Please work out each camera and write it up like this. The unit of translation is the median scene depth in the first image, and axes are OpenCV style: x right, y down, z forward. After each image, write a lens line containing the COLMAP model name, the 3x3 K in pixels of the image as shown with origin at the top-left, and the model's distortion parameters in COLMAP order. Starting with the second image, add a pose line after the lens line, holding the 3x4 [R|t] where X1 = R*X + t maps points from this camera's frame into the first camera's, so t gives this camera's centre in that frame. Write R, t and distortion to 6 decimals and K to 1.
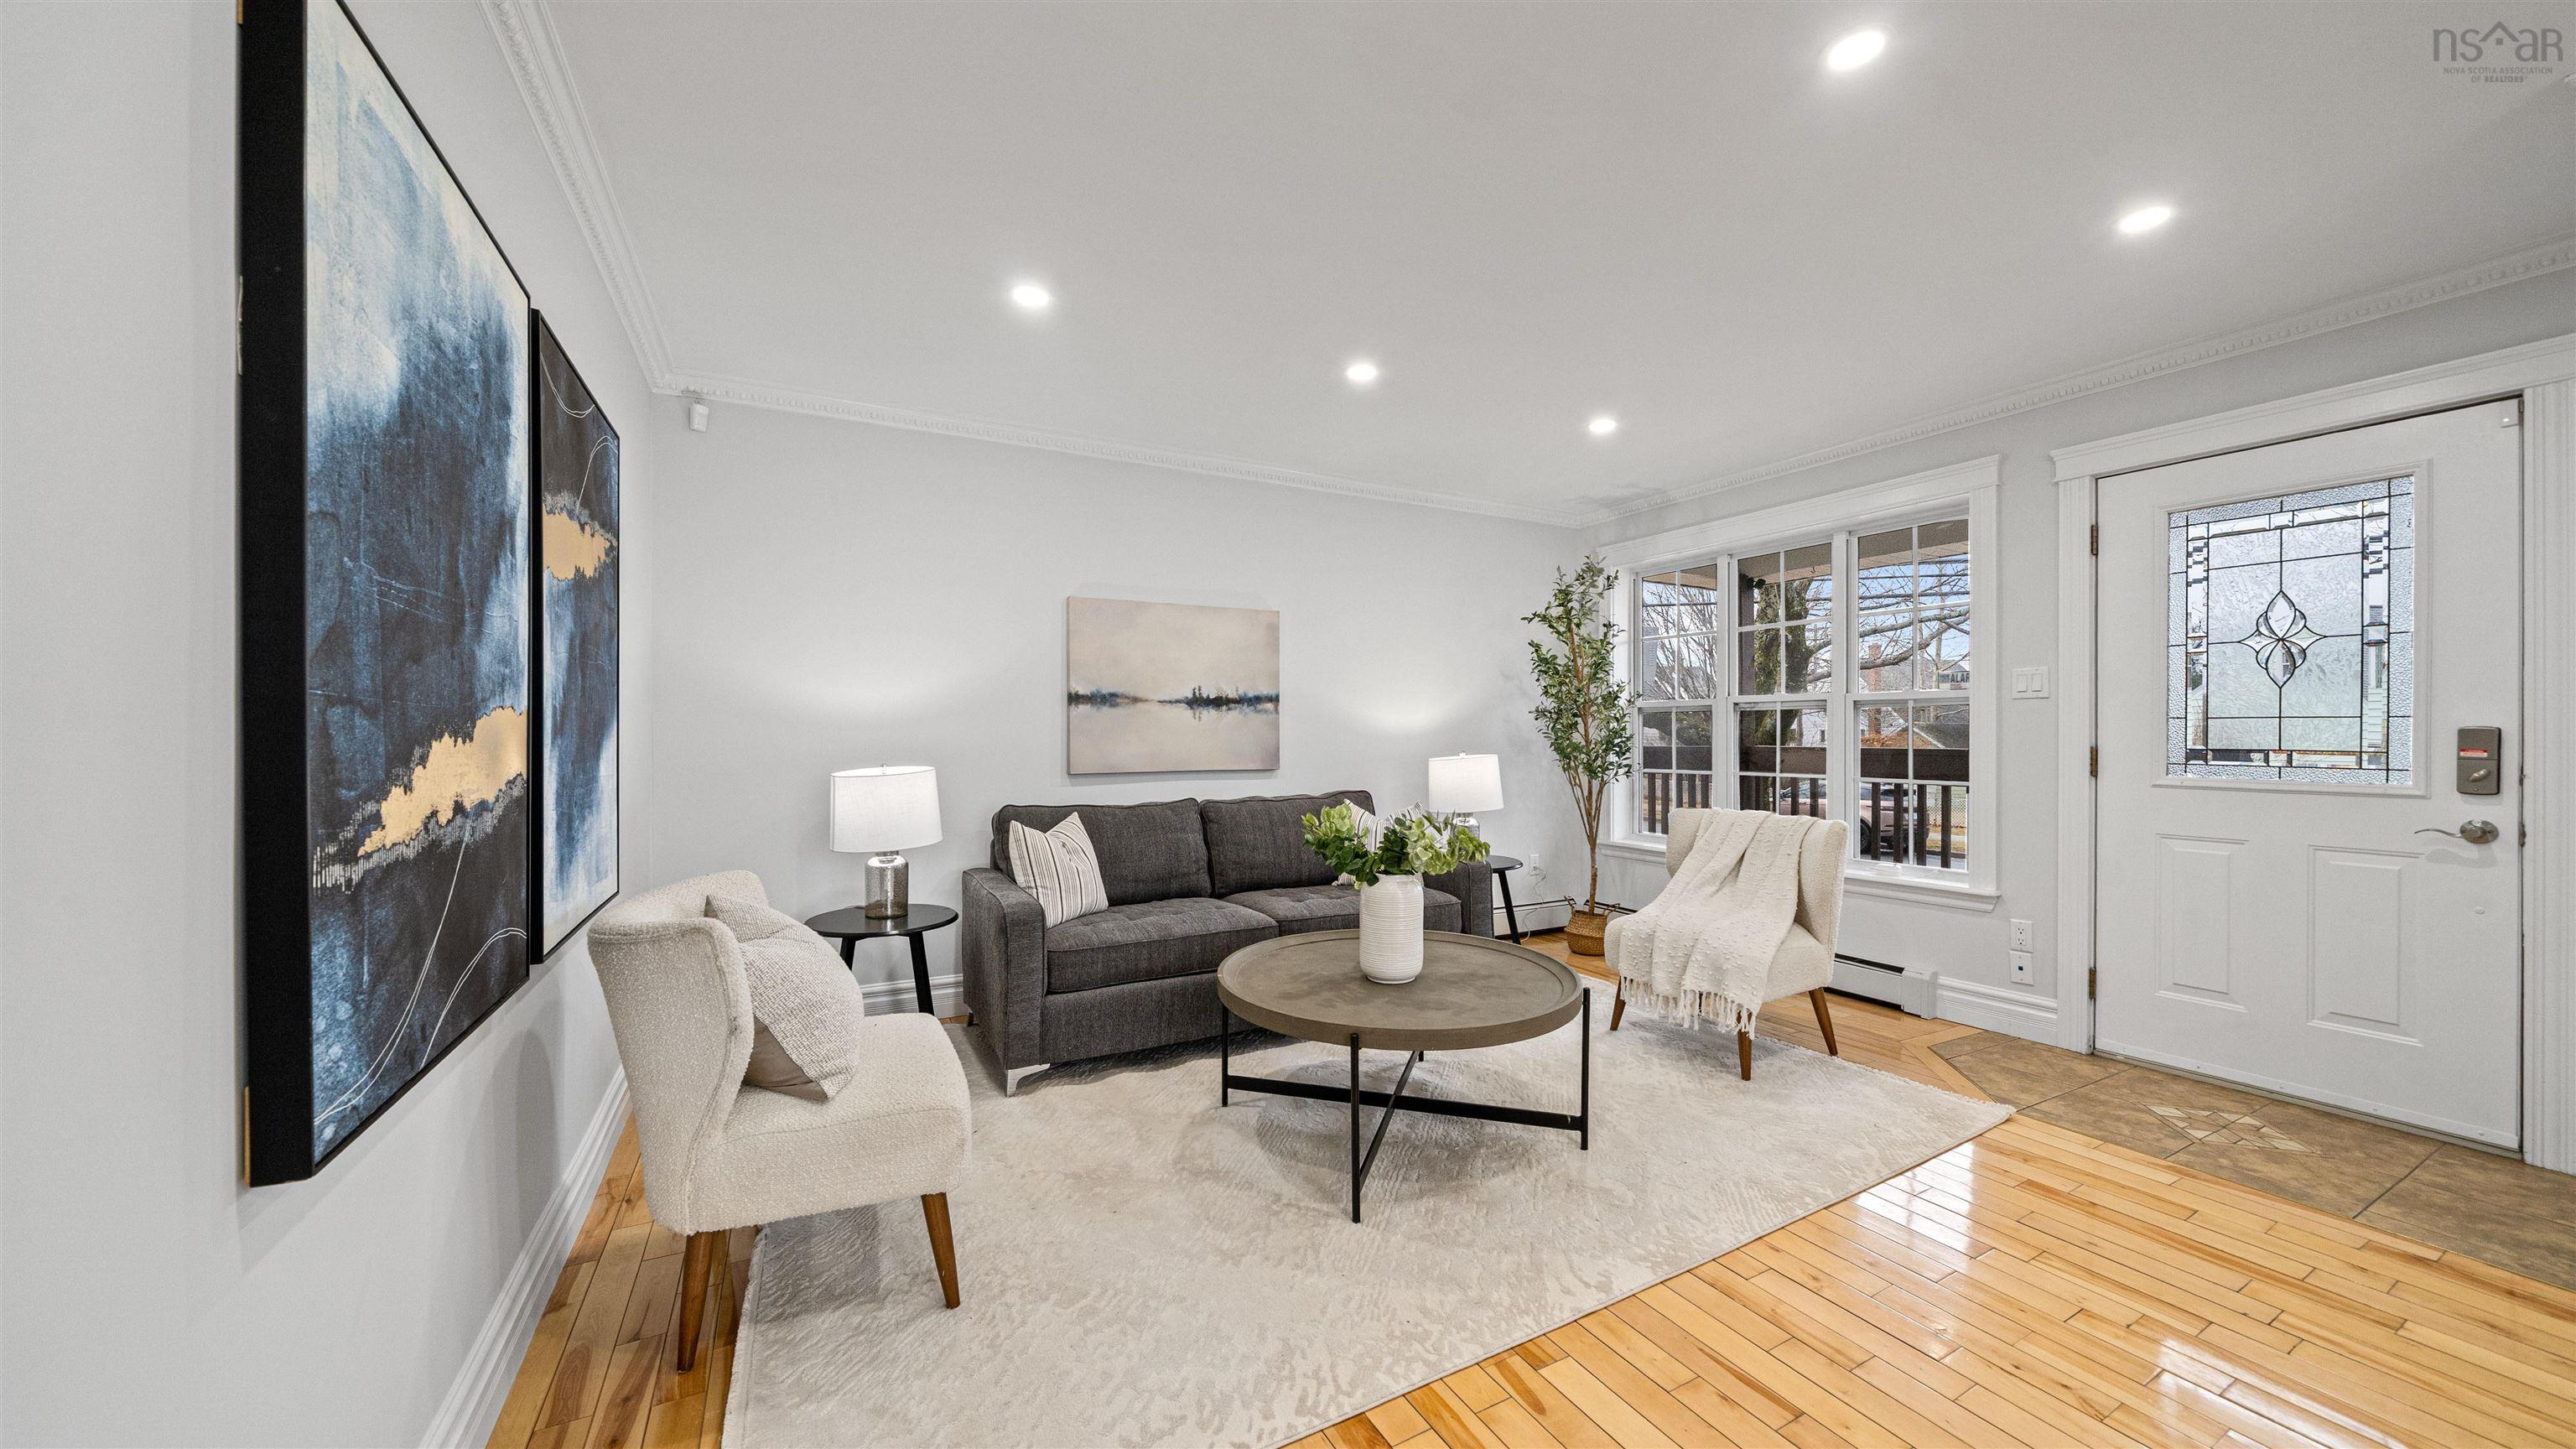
lens RADIAL K [[893.7, 0, 1291.3], [0, 893.7, 731.0], [0, 0, 1]] dist [-0.006201, 0.000070]
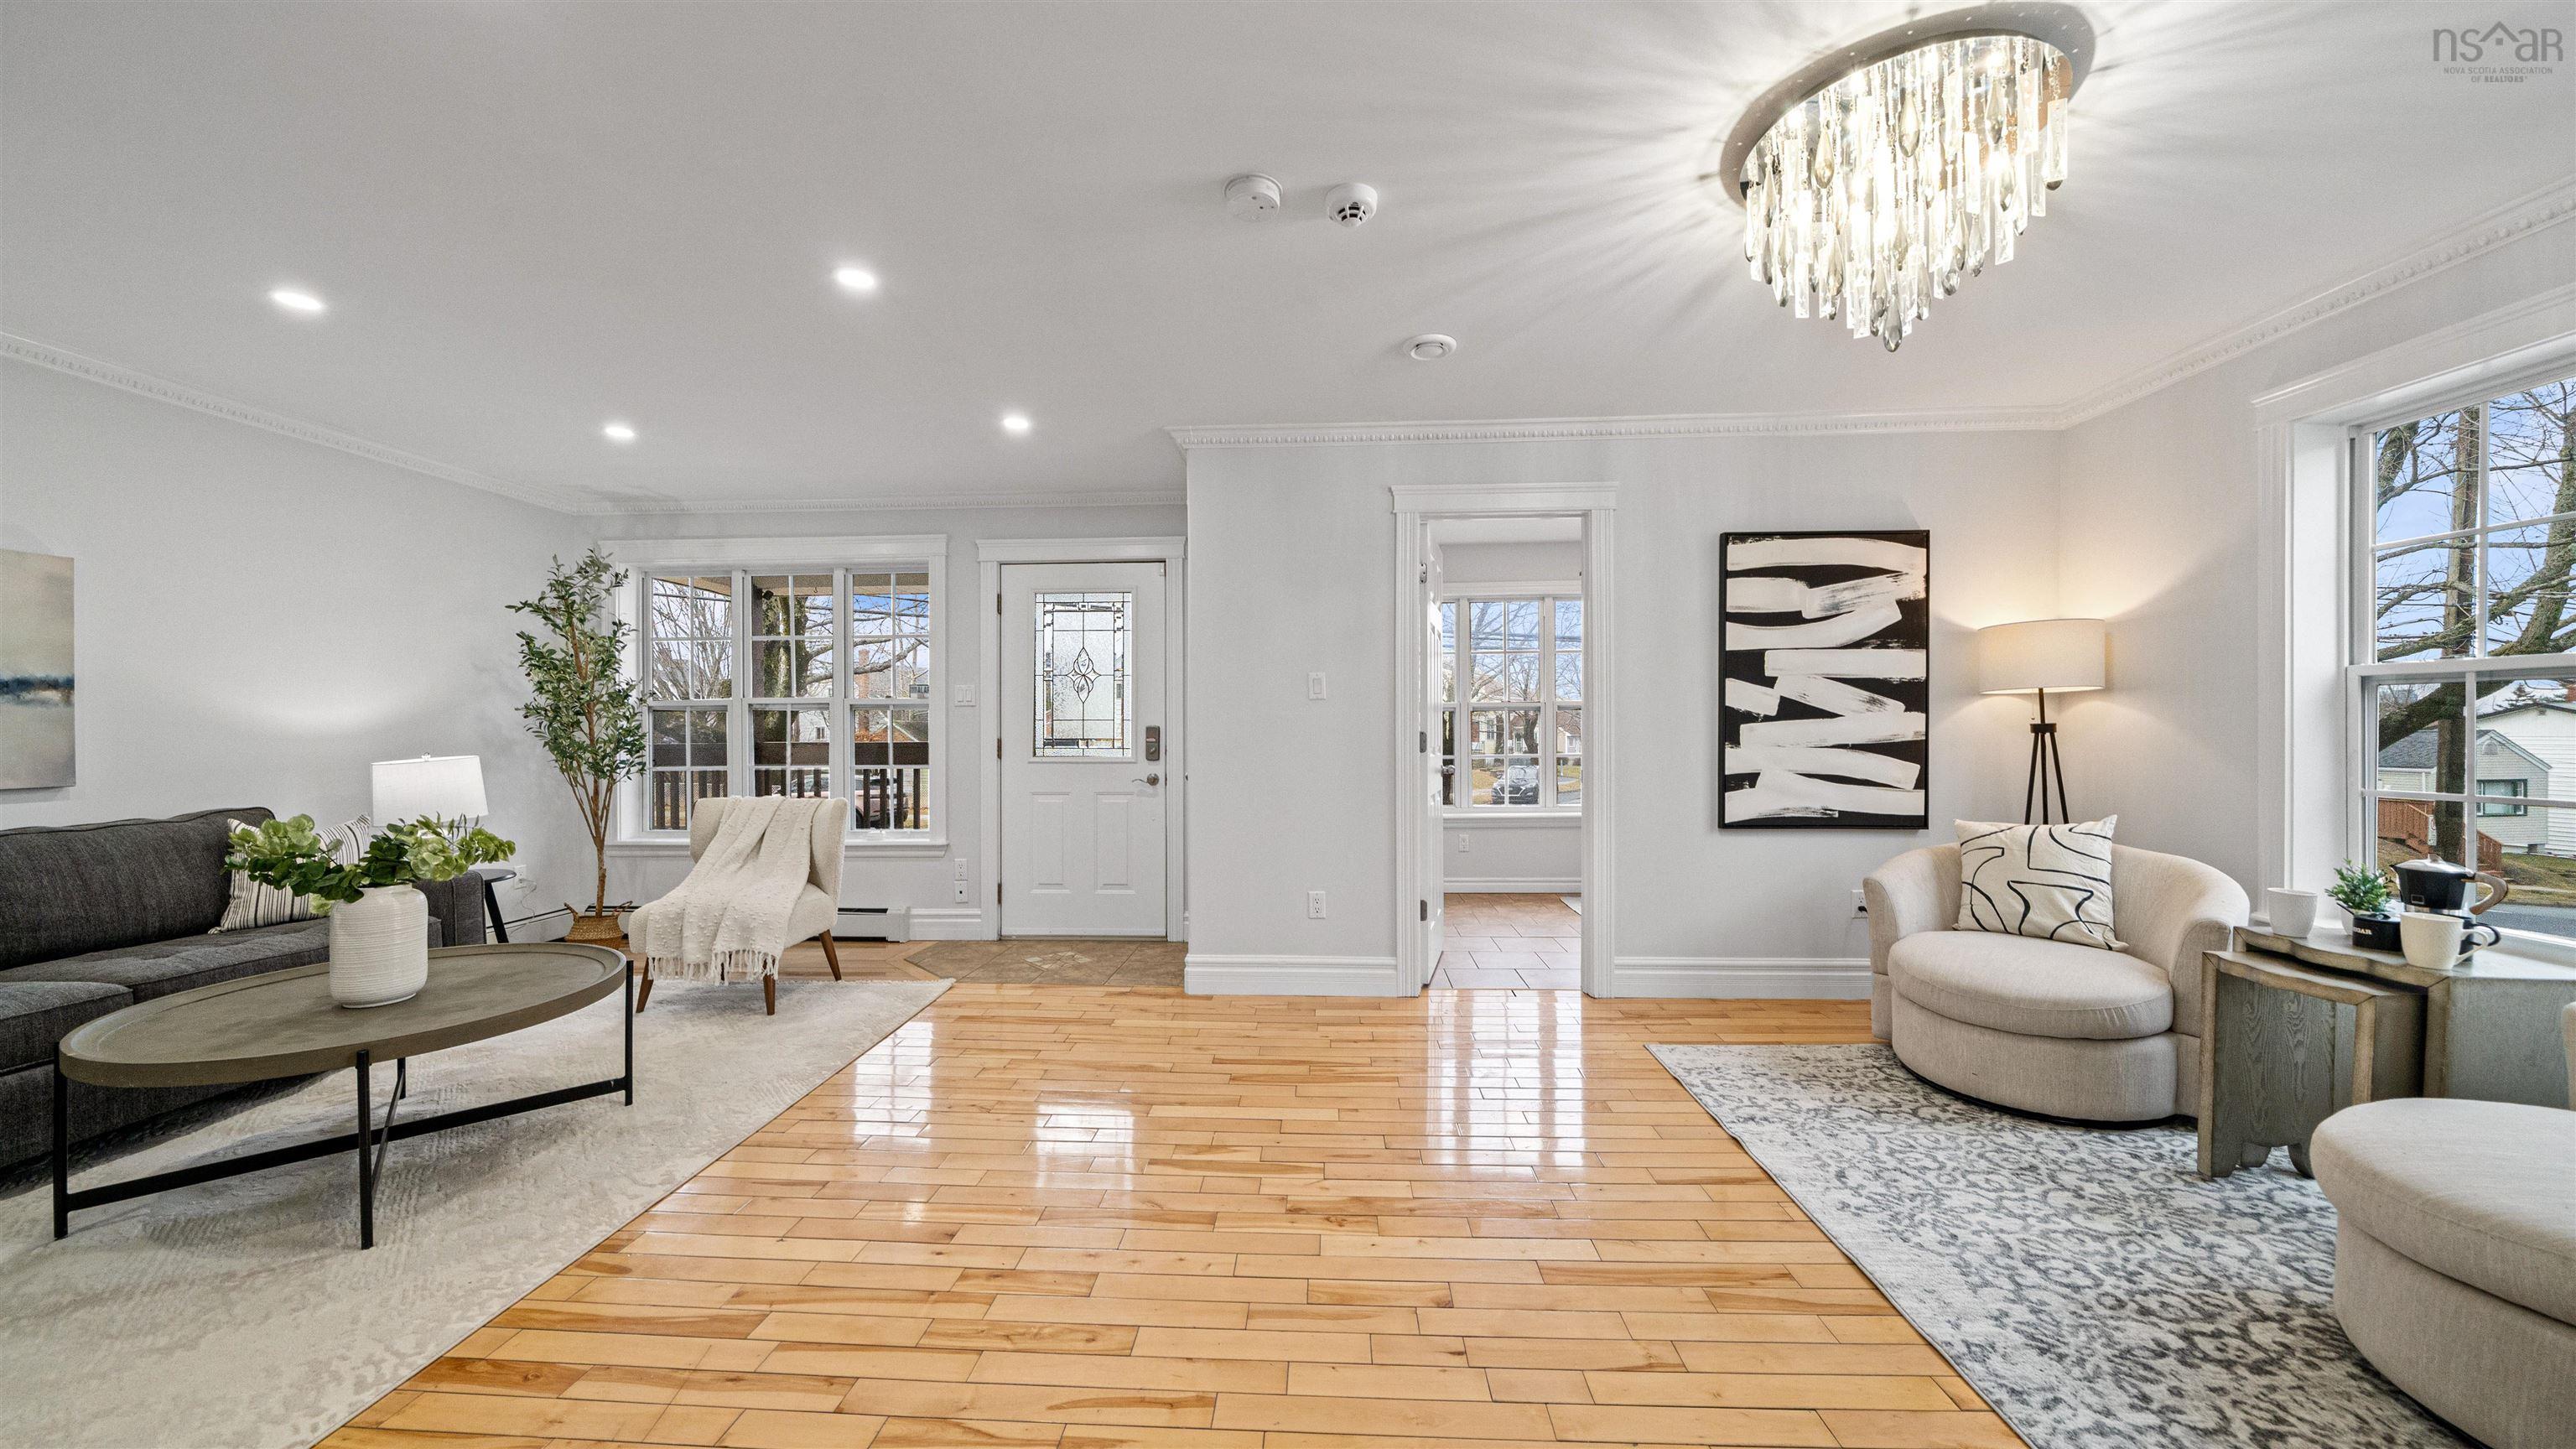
lens RADIAL K [[893.7, 0, 1291.3], [0, 893.7, 731.0], [0, 0, 1]] dist [-0.006201, 0.000070]
pose [[0.518061, -0.004879, 0.855330, -0.129385], [0.002626, 0.999988, 0.004114, -0.000492], [-0.855340, 0.000115, 0.518068, -0.192537]]
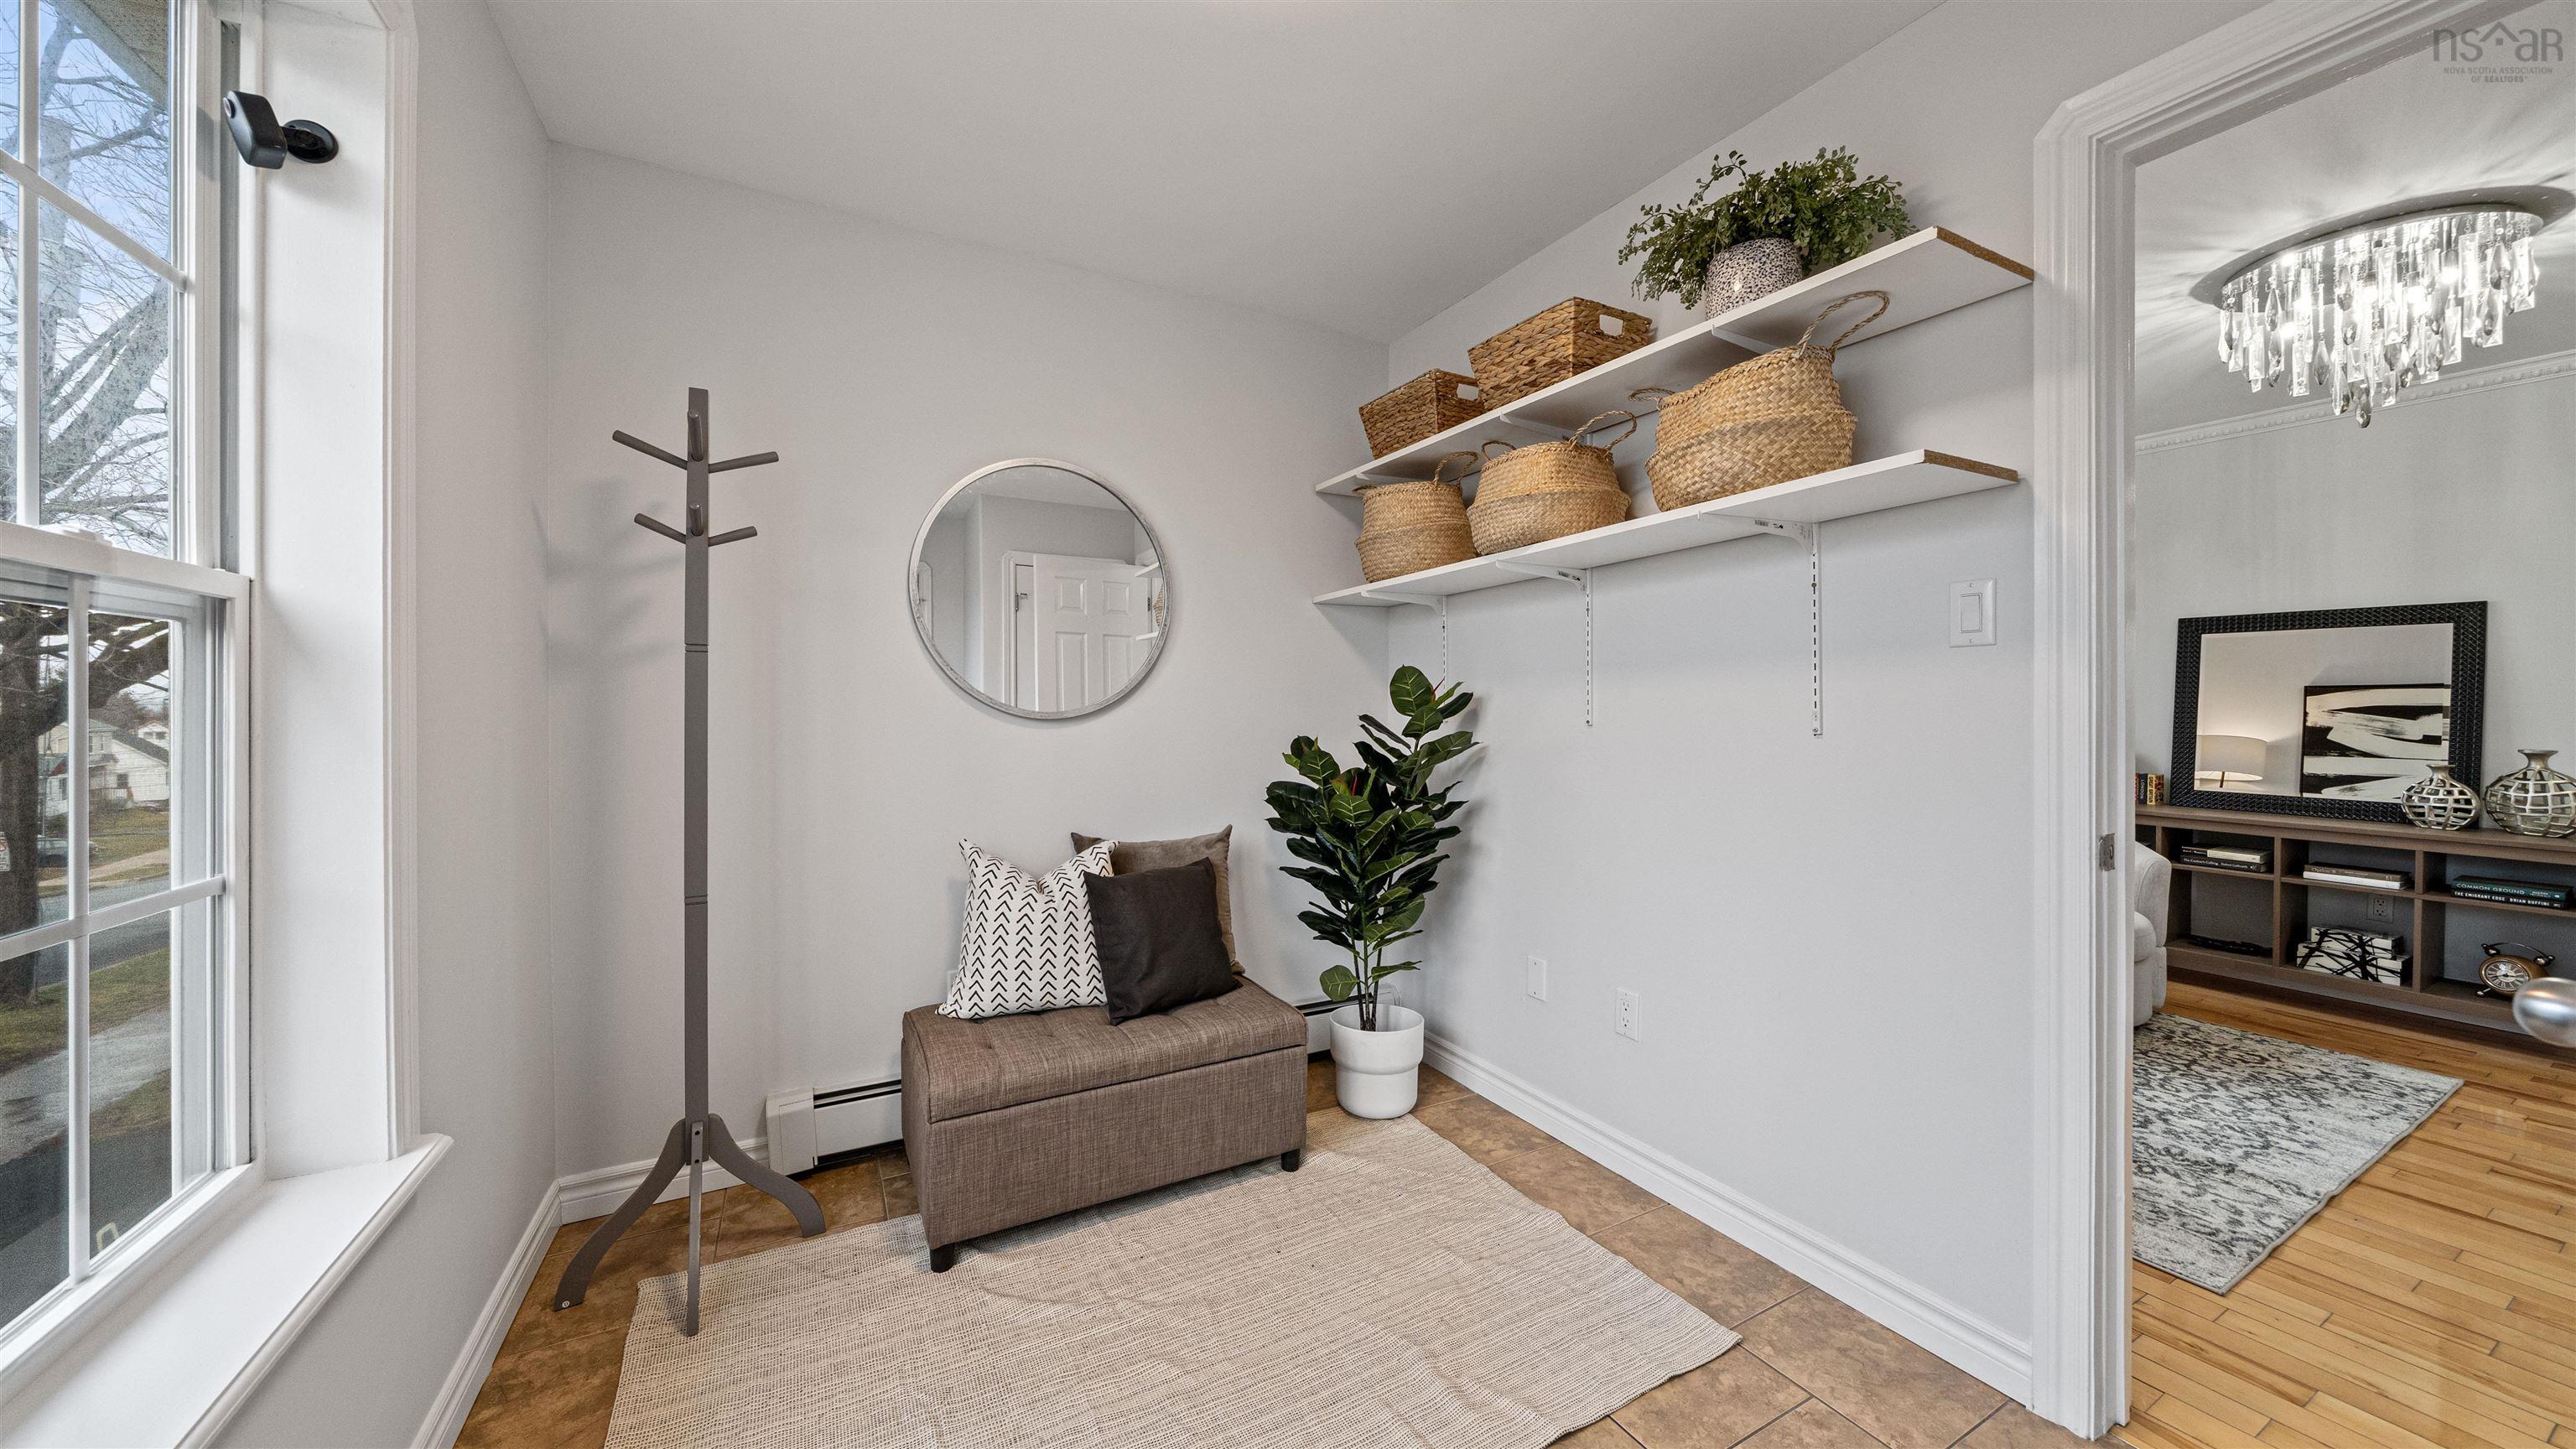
lens RADIAL K [[895.0, 0, 1272.9], [0, 895.0, 712.8], [0, 0, 1]] dist [-0.008811, 0.001300]
pose [[-0.999998, 0.001731, -0.000816, 1.355639], [0.001731, 0.999998, -0.000669, -0.002217], [0.000815, -0.000670, -0.999999, 0.463064]]
